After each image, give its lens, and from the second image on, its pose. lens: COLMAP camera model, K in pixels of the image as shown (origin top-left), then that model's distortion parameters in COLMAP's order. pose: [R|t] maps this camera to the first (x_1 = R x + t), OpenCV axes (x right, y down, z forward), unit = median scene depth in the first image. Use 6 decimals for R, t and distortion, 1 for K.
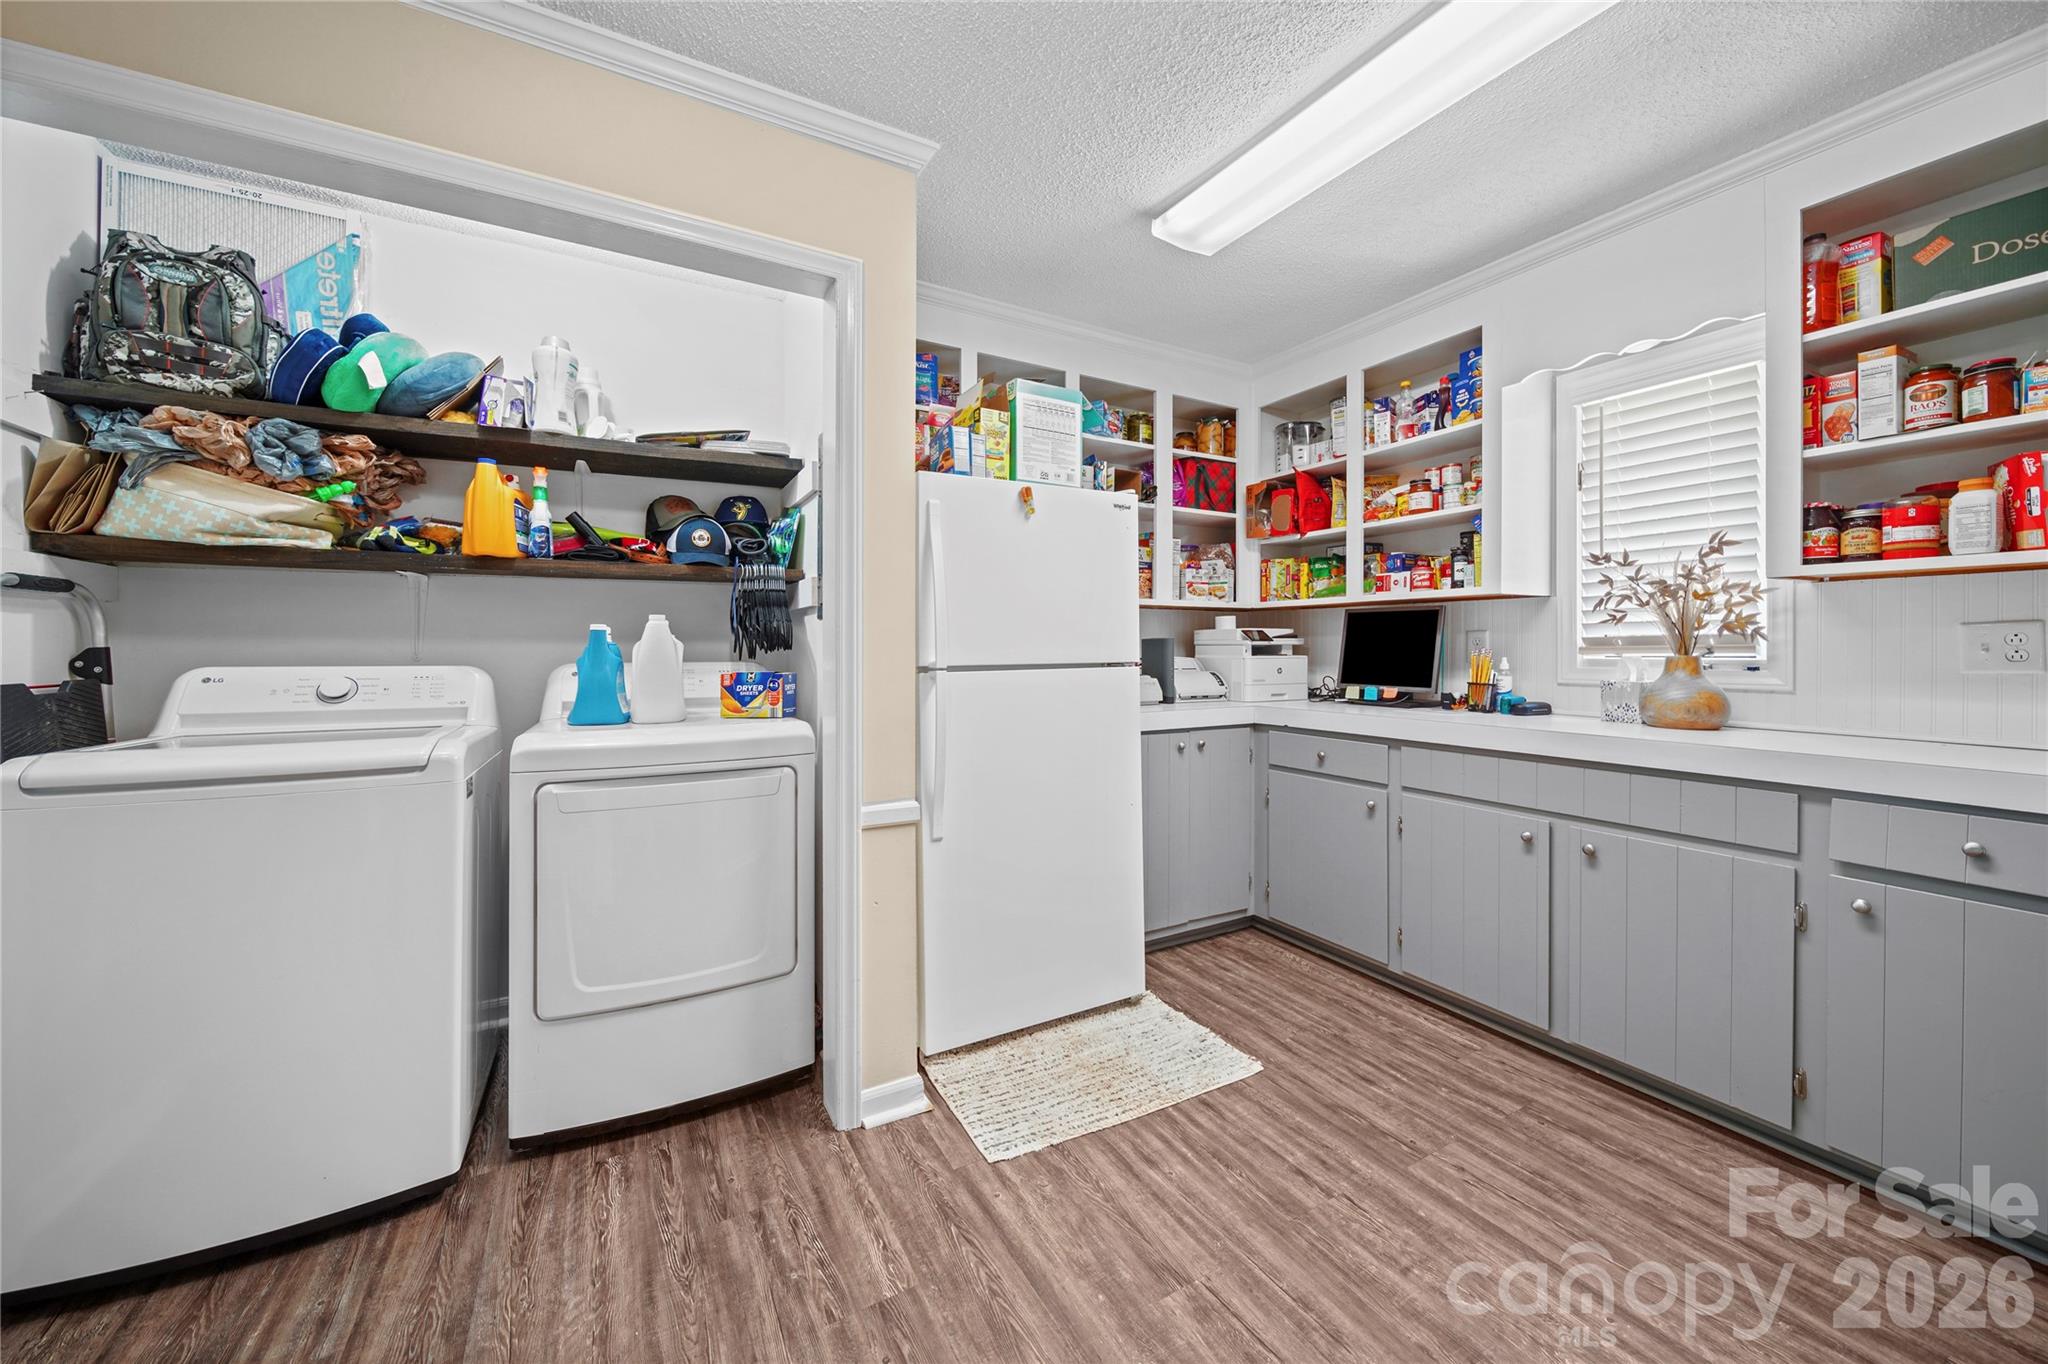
lens RADIAL K [[733.4, 0, 1033.8], [0, 733.4, 651.5], [0, 0, 1]] dist [0.000246, -0.001319]
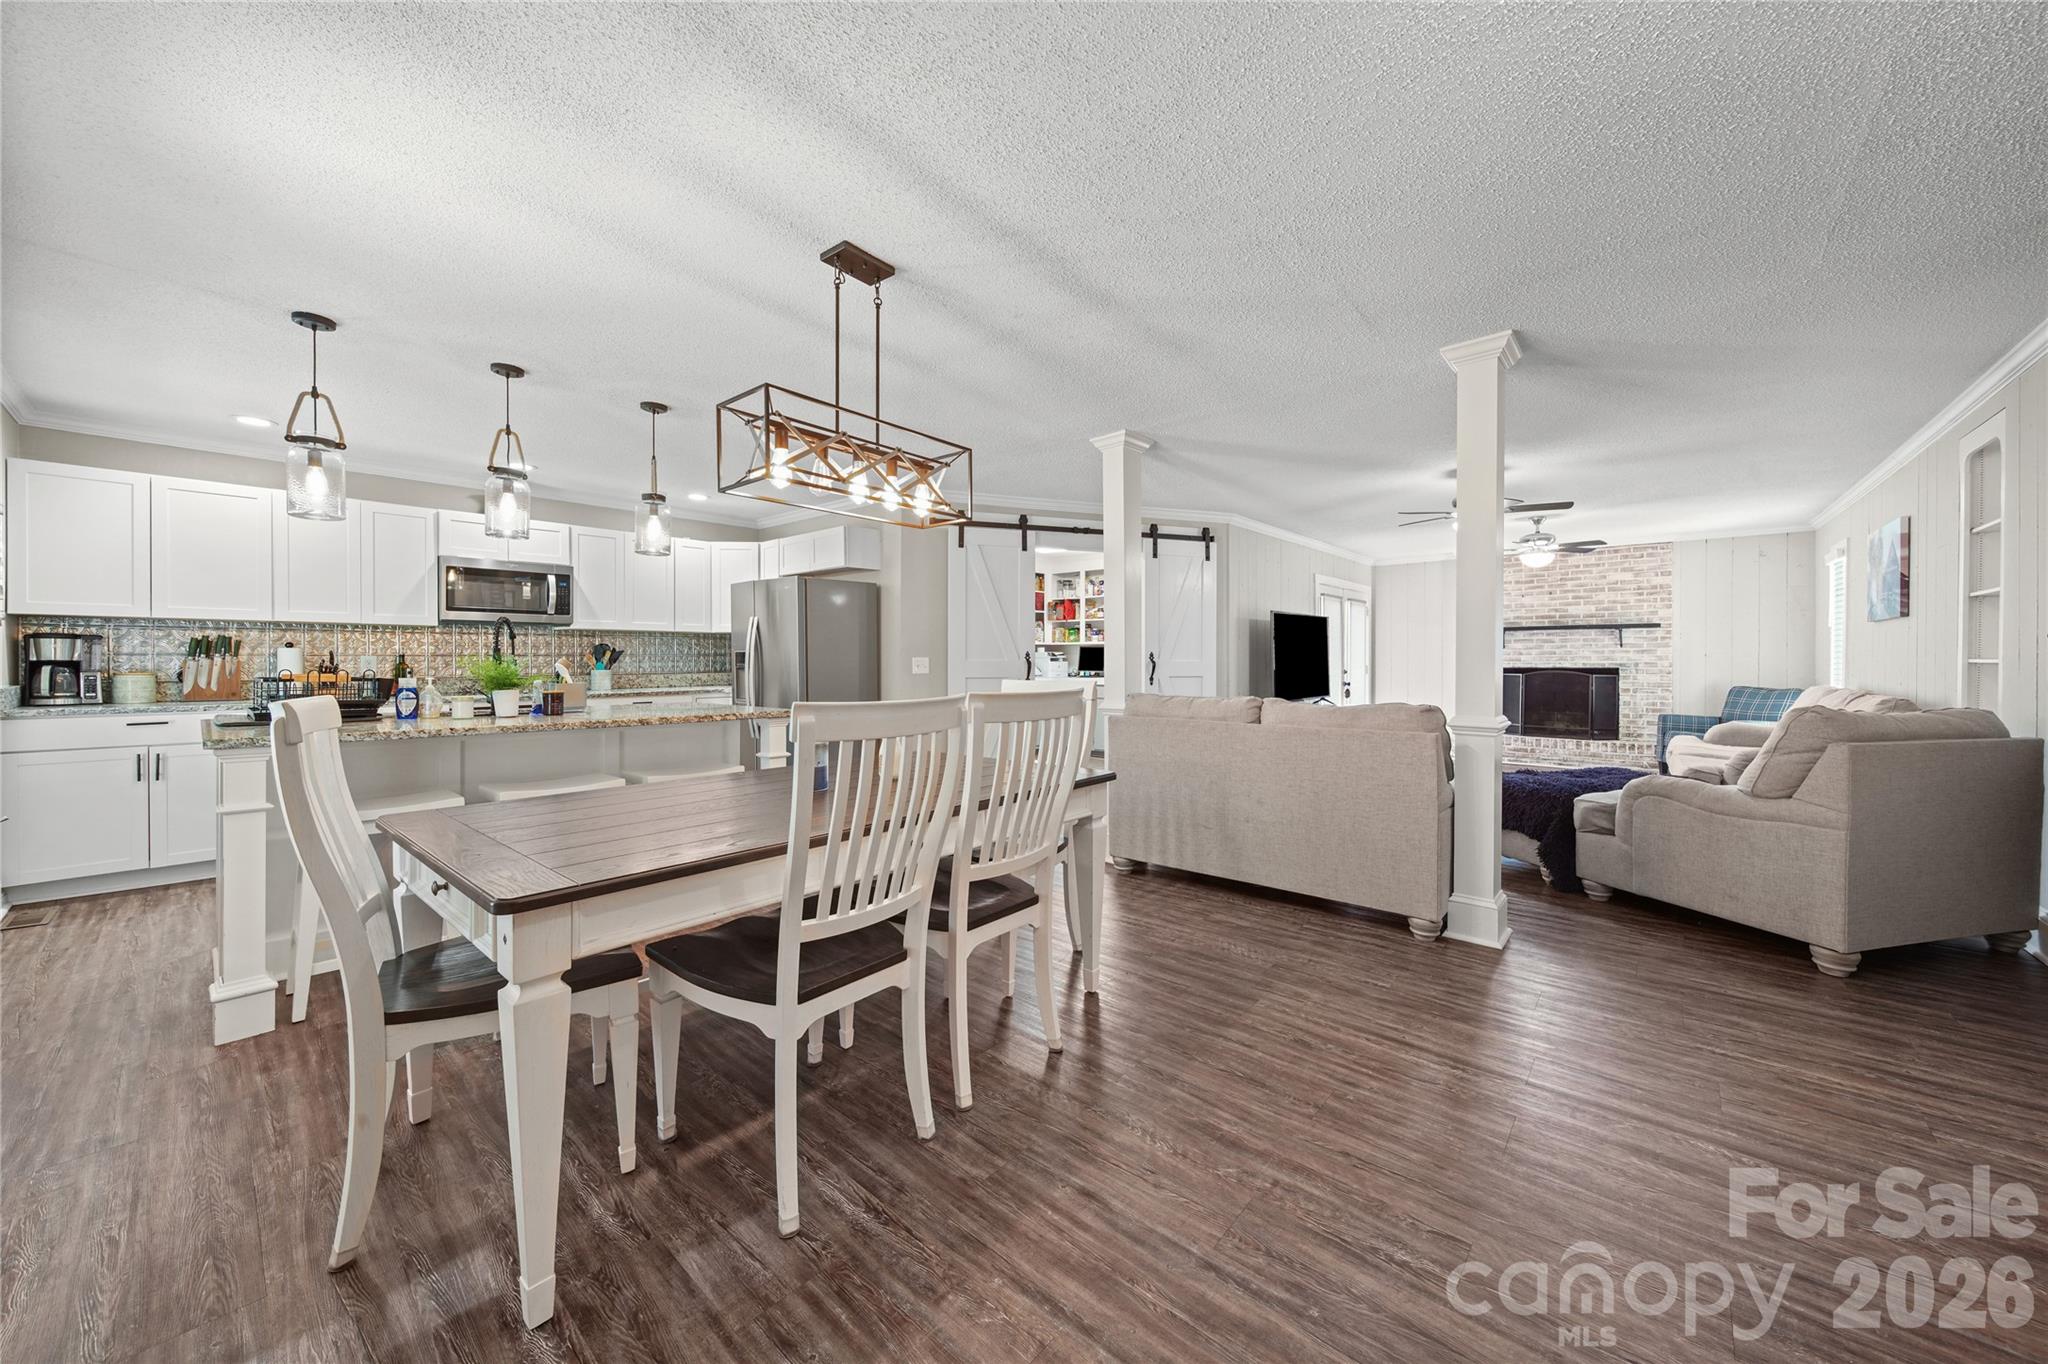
lens RADIAL K [[733.4, 0, 1023.2], [0, 733.4, 663.6], [0, 0, 1]] dist [0.000246, -0.001319]
pose [[0.948246, 0.000976, 0.317535, -0.888266], [-0.001130, 0.999999, 0.000301, 0.016051], [-0.317534, -0.000645, 0.948247, -2.105710]]
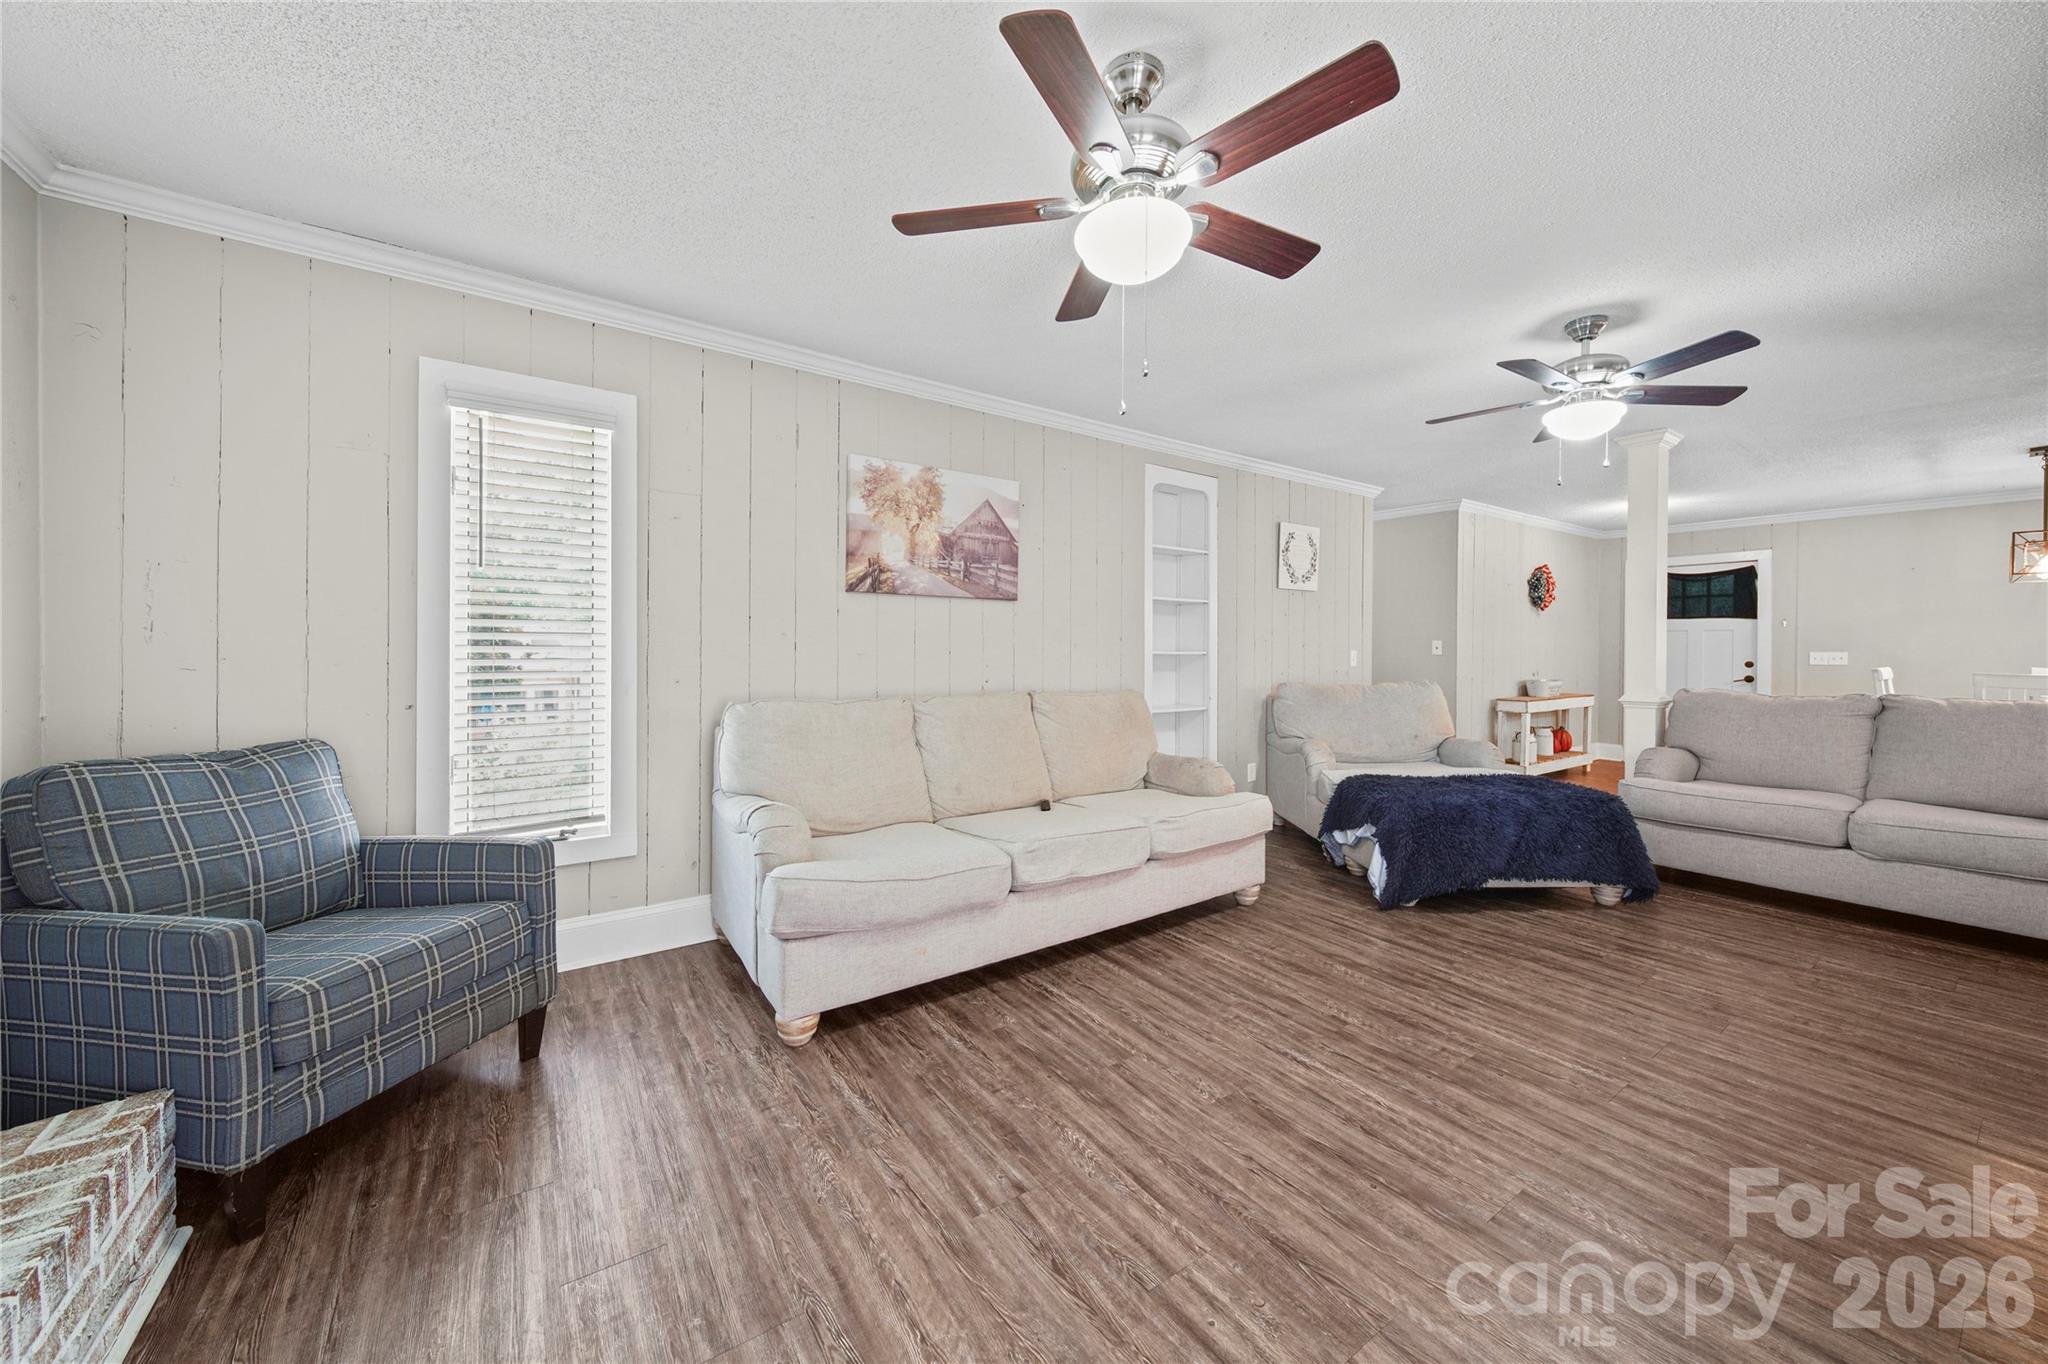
lens RADIAL K [[733.4, 0, 1027.7], [0, 733.4, 660.4], [0, 0, 1]] dist [0.000246, -0.001319]
pose [[-0.996480, 0.001156, -0.083821, 1.696707], [-0.000388, 0.999830, 0.018410, -0.003760], [0.083828, 0.018378, -0.996311, 0.305795]]
